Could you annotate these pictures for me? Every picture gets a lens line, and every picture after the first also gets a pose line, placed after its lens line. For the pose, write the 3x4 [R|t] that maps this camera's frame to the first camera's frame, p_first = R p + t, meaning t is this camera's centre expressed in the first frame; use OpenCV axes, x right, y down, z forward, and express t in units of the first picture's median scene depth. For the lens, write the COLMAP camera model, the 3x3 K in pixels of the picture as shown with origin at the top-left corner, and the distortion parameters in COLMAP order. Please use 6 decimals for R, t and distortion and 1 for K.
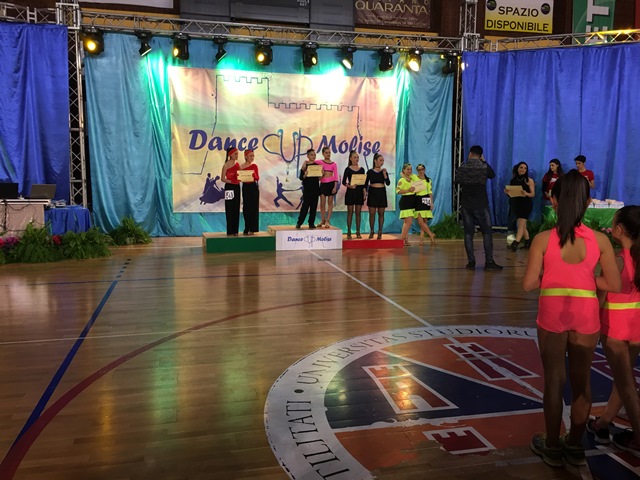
lens RADIAL K [[538.4, 0, 318.1], [0, 538.4, 230.9], [0, 0, 1]] dist [0.066981, -0.068465]
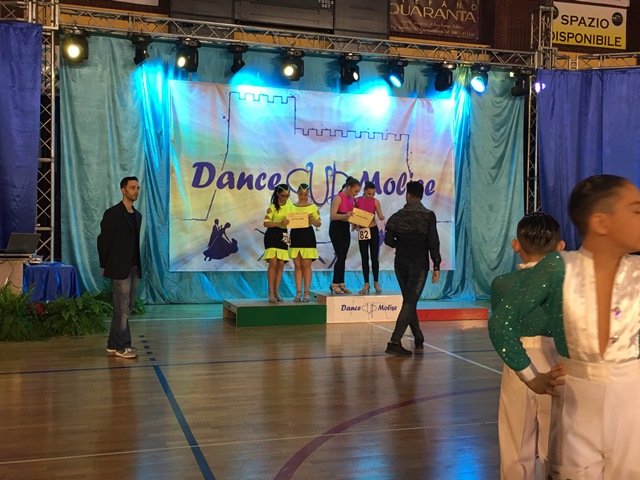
lens RADIAL K [[719.3, 0, 309.2], [0, 719.3, 225.1], [0, 0, 1]] dist [0.052132, 0.000000]
pose [[0.997553, 0.008304, 0.069422, -0.140133], [-0.001438, 0.995149, -0.098372, -0.000643], [-0.069902, 0.098032, 0.992725, 0.000932]]
